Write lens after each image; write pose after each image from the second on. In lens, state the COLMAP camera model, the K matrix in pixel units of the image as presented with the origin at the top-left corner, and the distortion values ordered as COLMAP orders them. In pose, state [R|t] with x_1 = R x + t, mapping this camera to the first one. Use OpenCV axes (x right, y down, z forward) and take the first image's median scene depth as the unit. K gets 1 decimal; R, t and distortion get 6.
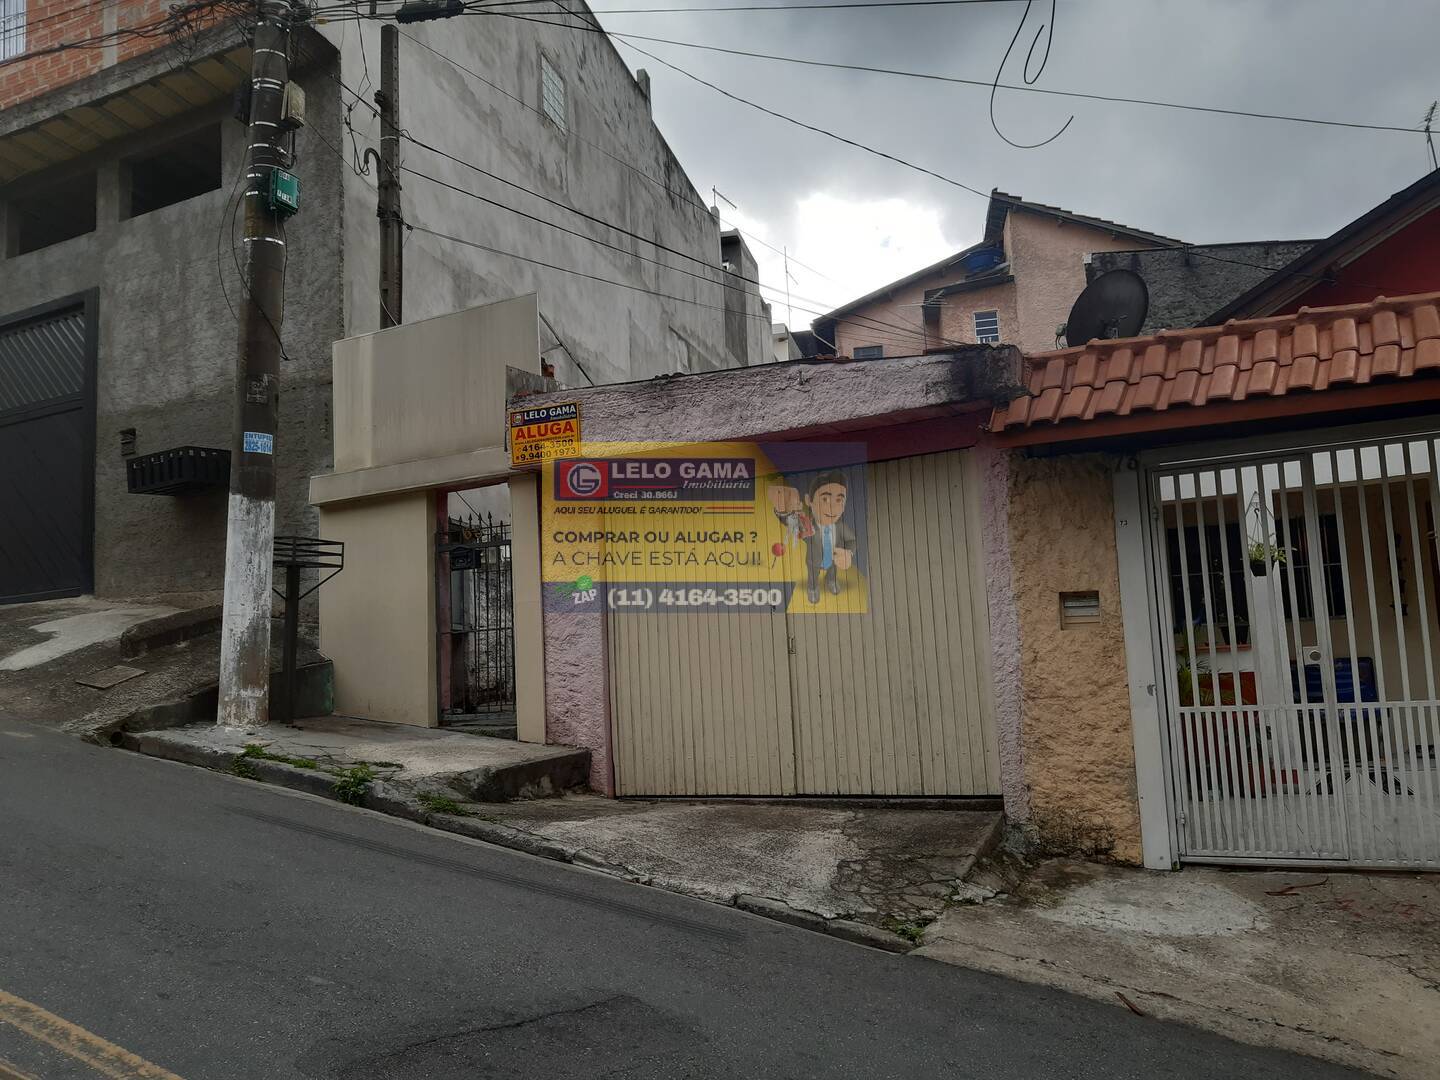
lens RADIAL K [[1151.7, 0, 720.0], [0, 1151.7, 540.0], [0, 0, 1]] dist [0.090216, -0.193363]
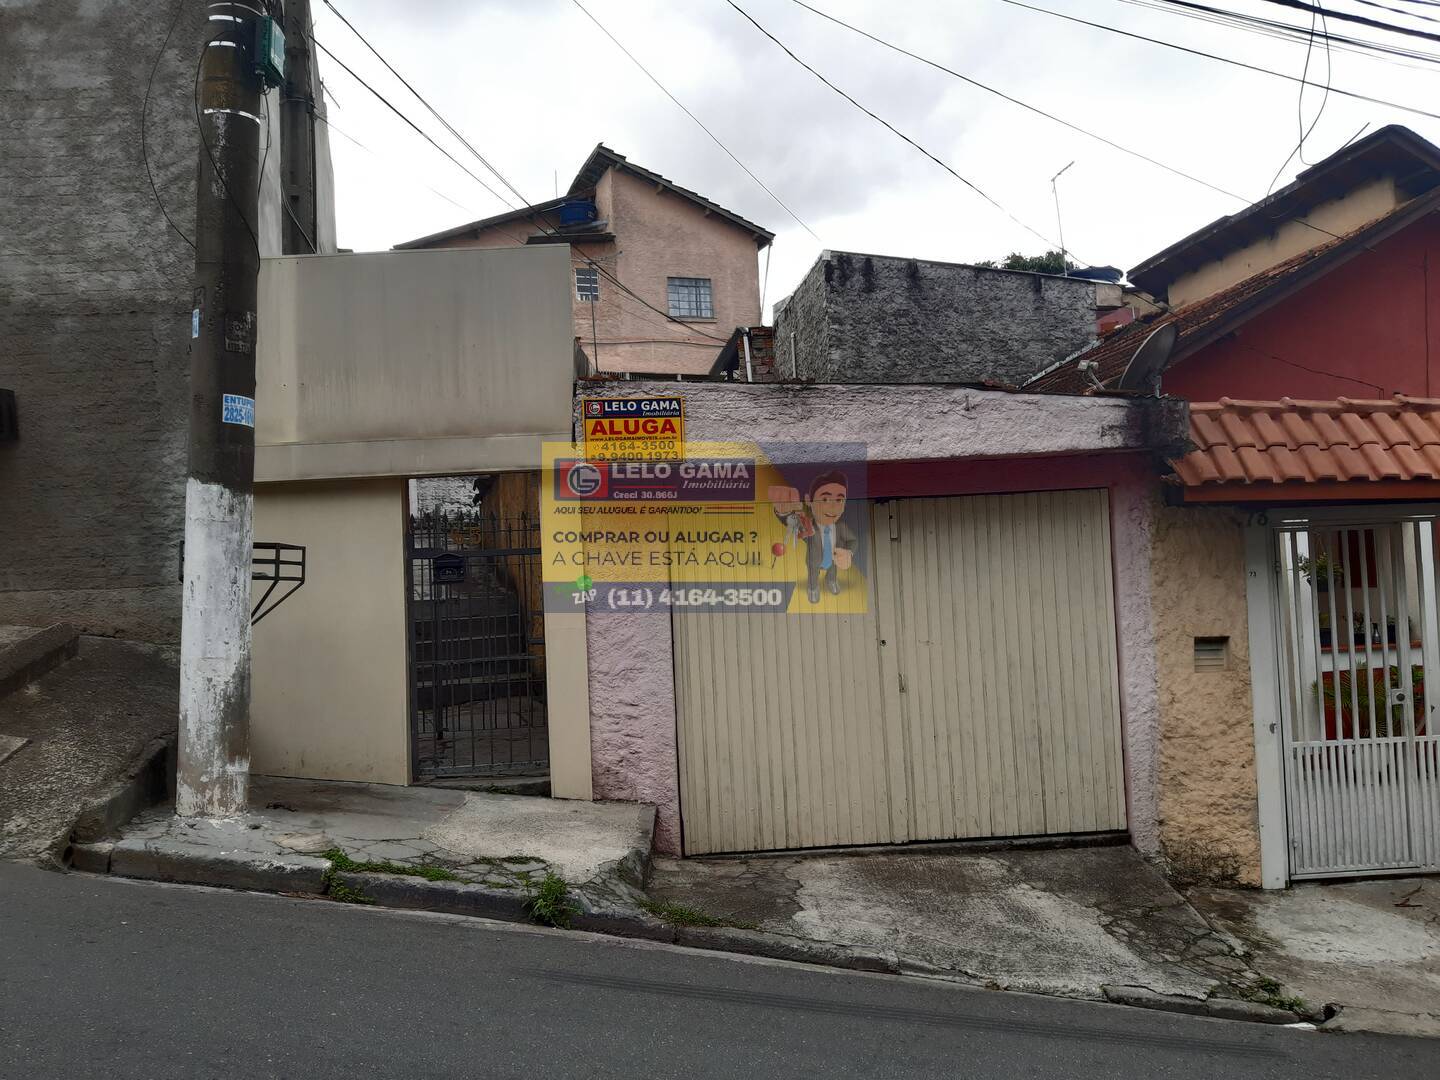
lens RADIAL K [[1151.7, 0, 720.0], [0, 1151.7, 540.0], [0, 0, 1]] dist [0.090216, -0.193363]
pose [[0.867972, 0.026642, 0.495897, -0.568095], [-0.055781, 0.997471, 0.044045, -0.060970], [-0.493470, -0.065891, 0.867264, 0.282732]]
